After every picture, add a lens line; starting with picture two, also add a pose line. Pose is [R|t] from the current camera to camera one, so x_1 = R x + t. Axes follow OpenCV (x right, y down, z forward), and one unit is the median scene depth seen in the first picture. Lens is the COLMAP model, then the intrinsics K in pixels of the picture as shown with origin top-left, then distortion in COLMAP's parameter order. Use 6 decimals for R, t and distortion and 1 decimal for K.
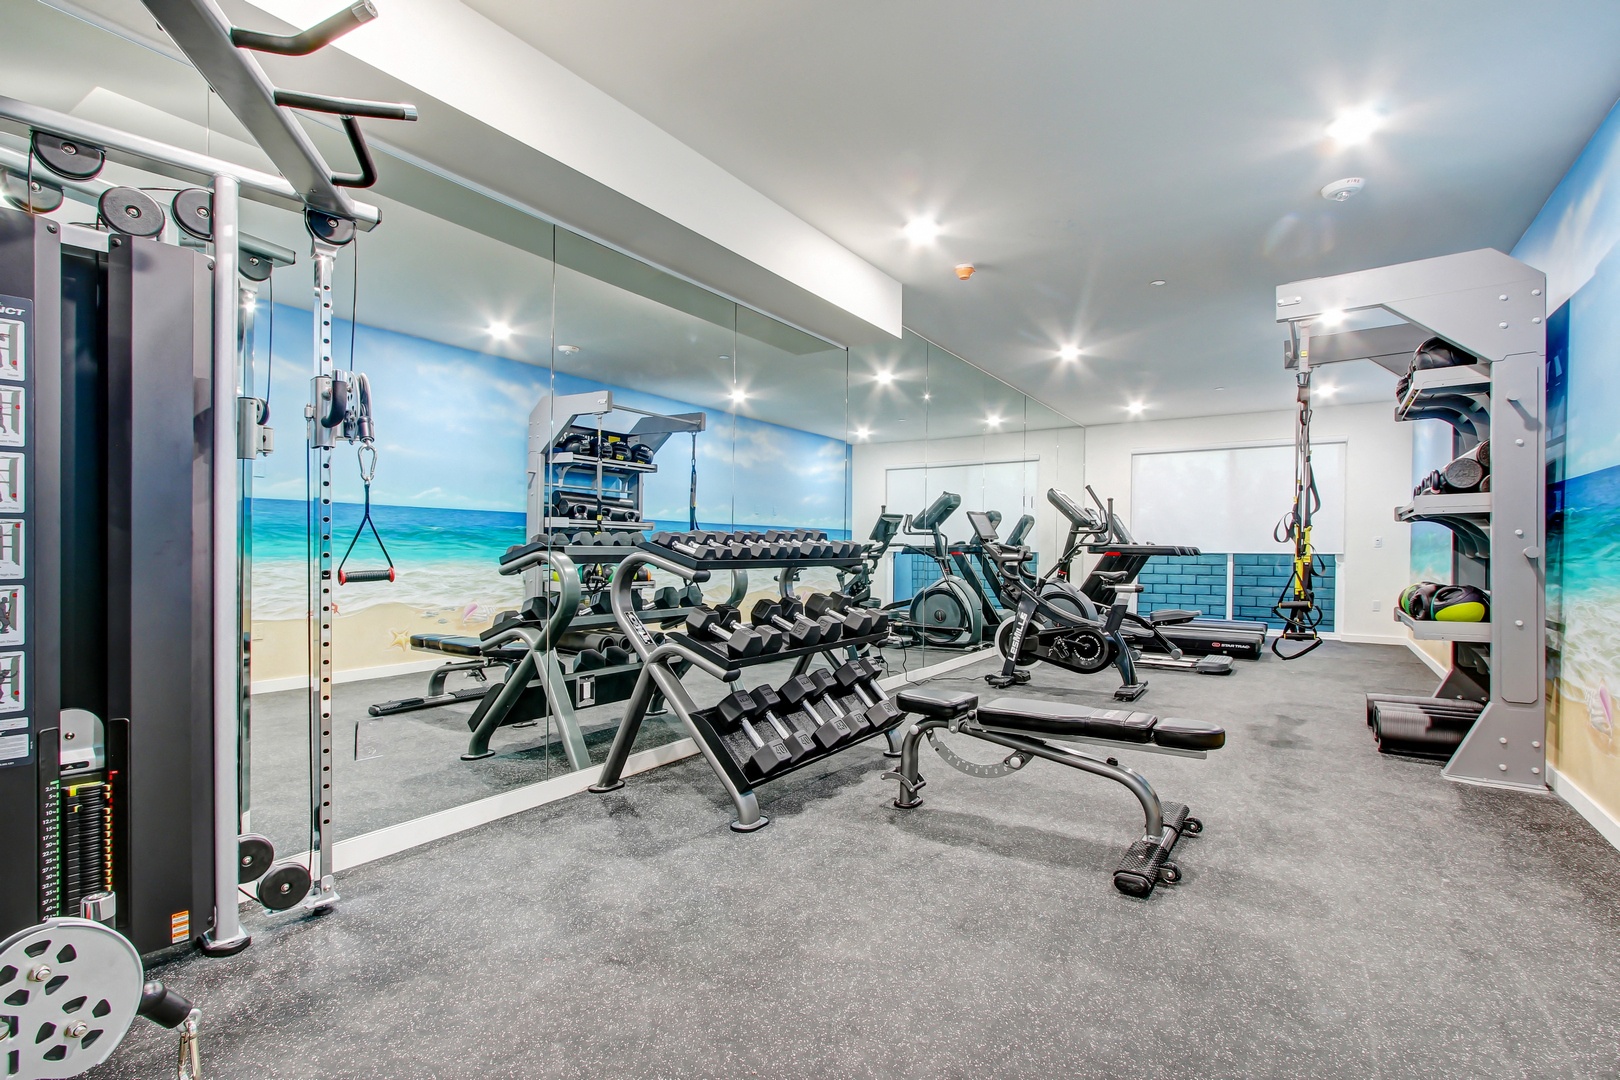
lens RADIAL K [[762.2, 0, 836.1], [0, 762.2, 544.3], [0, 0, 1]] dist [0.000398, 0.000017]
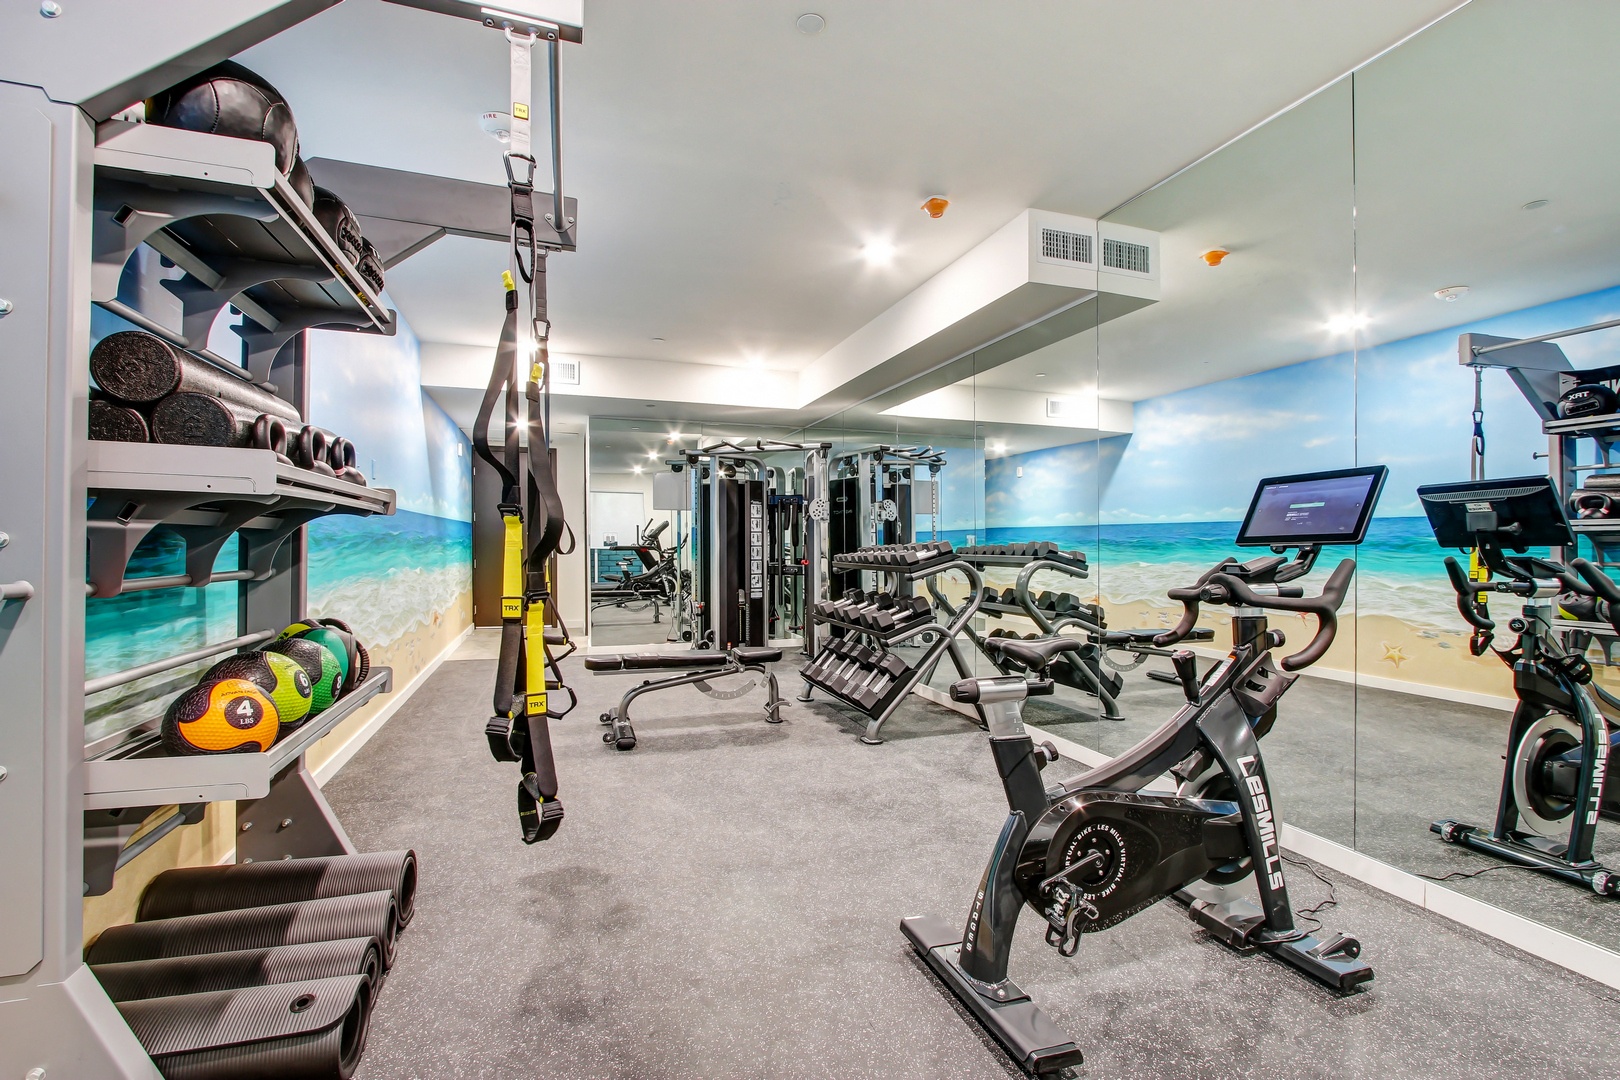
lens RADIAL K [[762.2, 0, 836.1], [0, 762.2, 544.3], [0, 0, 1]] dist [0.000398, 0.000017]
pose [[-0.623011, -0.011026, -0.782136, 0.627134], [-0.000994, 0.999911, -0.013303, -0.002106], [0.782213, -0.007510, -0.622966, 1.049068]]
